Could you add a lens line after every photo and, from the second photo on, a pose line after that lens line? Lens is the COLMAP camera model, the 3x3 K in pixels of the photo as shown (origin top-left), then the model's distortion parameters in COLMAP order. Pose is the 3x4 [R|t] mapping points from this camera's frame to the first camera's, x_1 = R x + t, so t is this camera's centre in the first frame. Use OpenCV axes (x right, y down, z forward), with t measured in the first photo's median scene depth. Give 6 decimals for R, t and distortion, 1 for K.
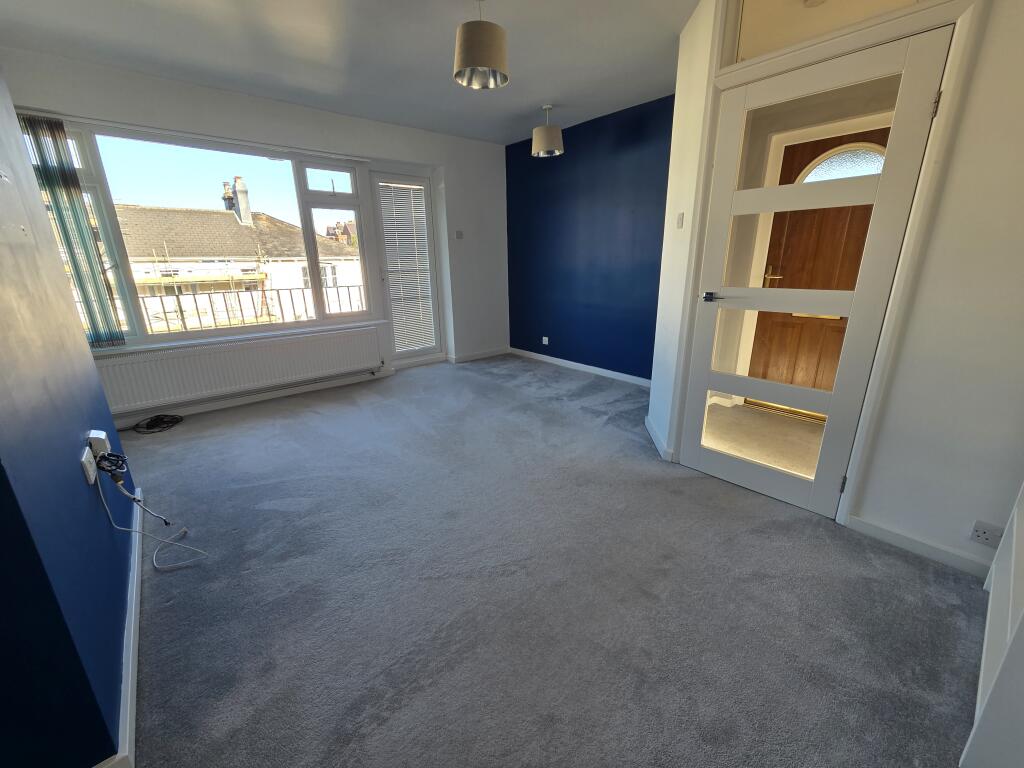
lens RADIAL K [[417.2, 0, 511.2], [0, 417.2, 383.9], [0, 0, 1]] dist [0.002519, 0.000985]
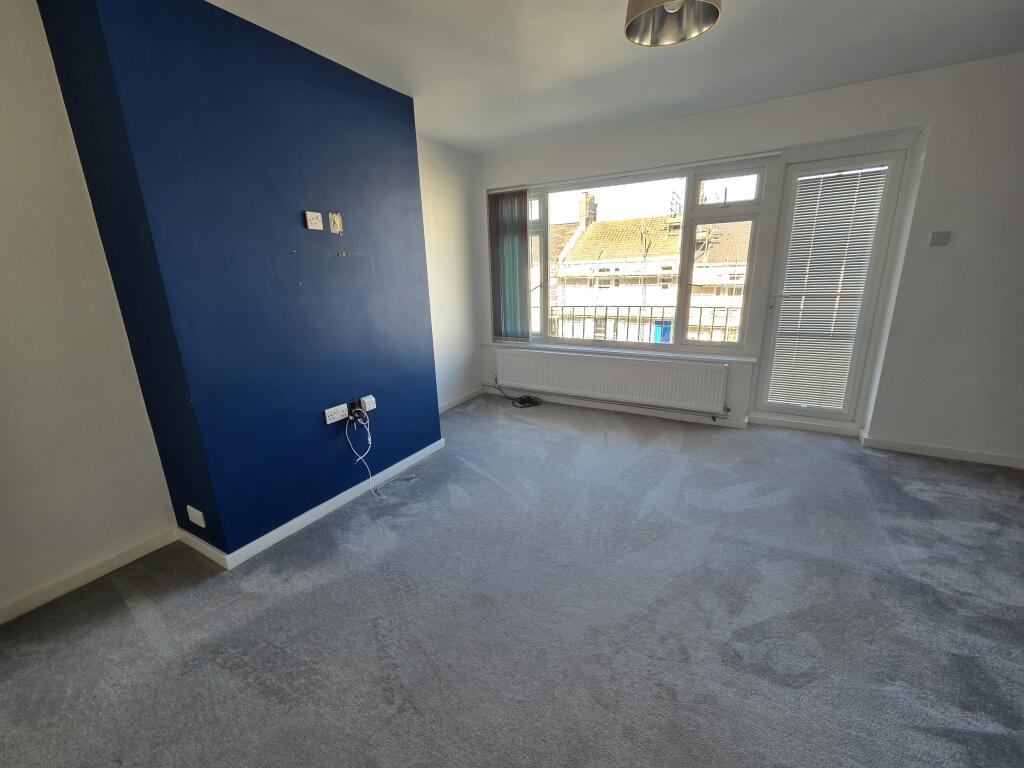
lens RADIAL K [[417.2, 0, 510.9], [0, 417.2, 382.9], [0, 0, 1]] dist [0.002519, 0.000985]
pose [[0.343332, 0.247493, -0.906019, 0.268991], [-0.248326, 0.954248, 0.166566, -0.134392], [0.905791, 0.167801, 0.389083, 0.317305]]
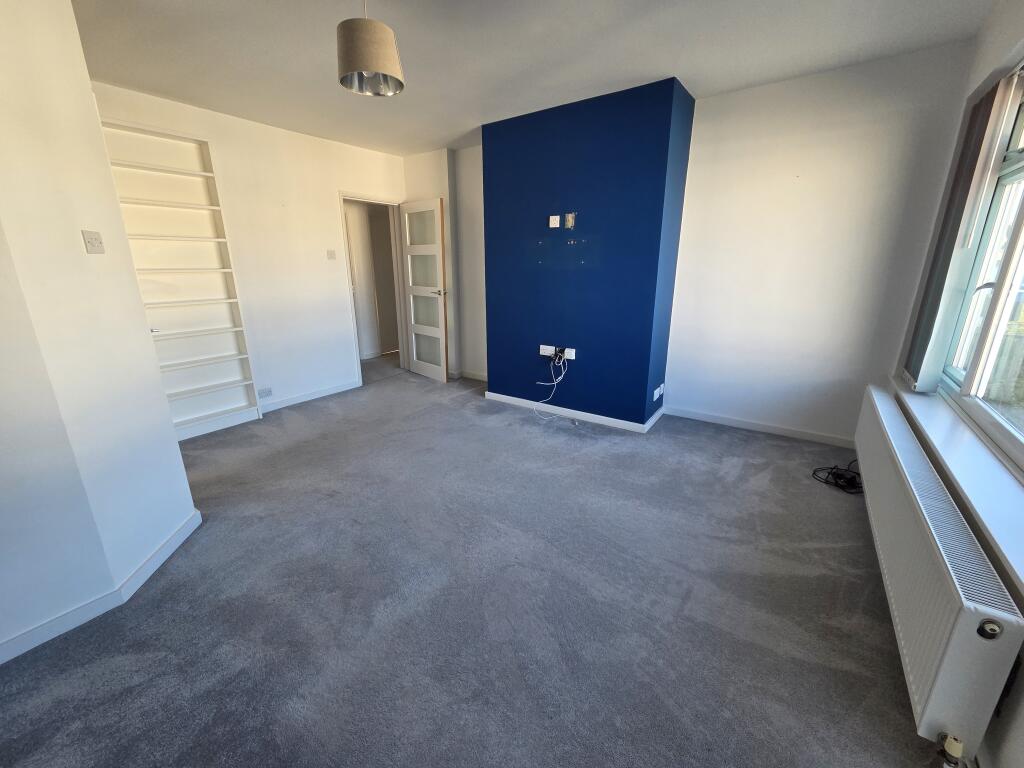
lens RADIAL K [[417.2, 0, 511.6], [0, 417.2, 383.5], [0, 0, 1]] dist [0.002519, 0.000985]
pose [[-0.966428, 0.089559, -0.240822, -0.044289], [-0.055575, 0.842232, 0.536243, -0.344034], [0.250853, 0.531624, -0.808980, 1.059202]]
